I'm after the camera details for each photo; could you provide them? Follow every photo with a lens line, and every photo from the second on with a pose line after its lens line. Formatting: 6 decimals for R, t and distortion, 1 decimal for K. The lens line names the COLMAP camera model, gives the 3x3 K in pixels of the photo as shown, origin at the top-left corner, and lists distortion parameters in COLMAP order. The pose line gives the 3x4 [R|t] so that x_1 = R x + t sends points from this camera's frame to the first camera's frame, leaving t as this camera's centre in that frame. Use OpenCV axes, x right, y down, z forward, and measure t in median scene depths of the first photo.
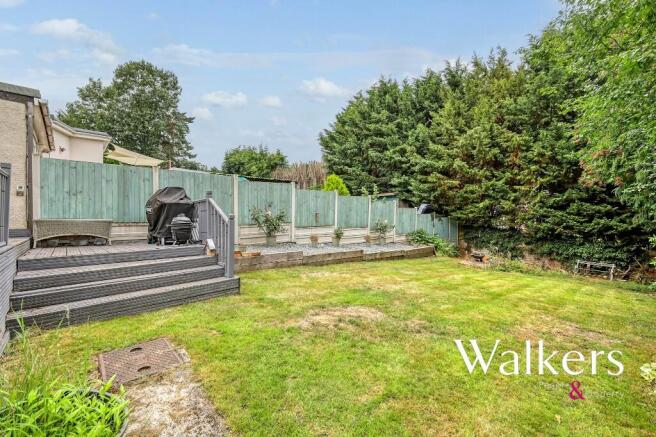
lens RADIAL K [[286.4, 0, 326.2], [0, 286.4, 216.7], [0, 0, 1]] dist [0.002667, 0.000443]
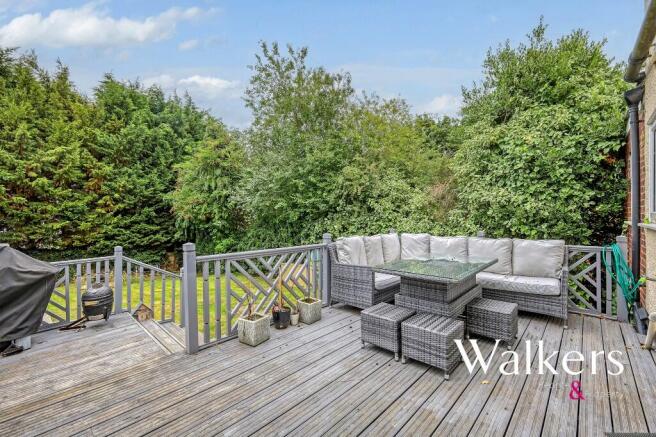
lens RADIAL K [[286.4, 0, 326.2], [0, 286.4, 216.7], [0, 0, 1]] dist [0.002667, 0.000443]
pose [[-0.106984, -0.000799, 0.994260, -0.513811], [-0.002823, 0.999996, 0.000499, -0.077724], [-0.994257, -0.002754, -0.106986, 0.234096]]
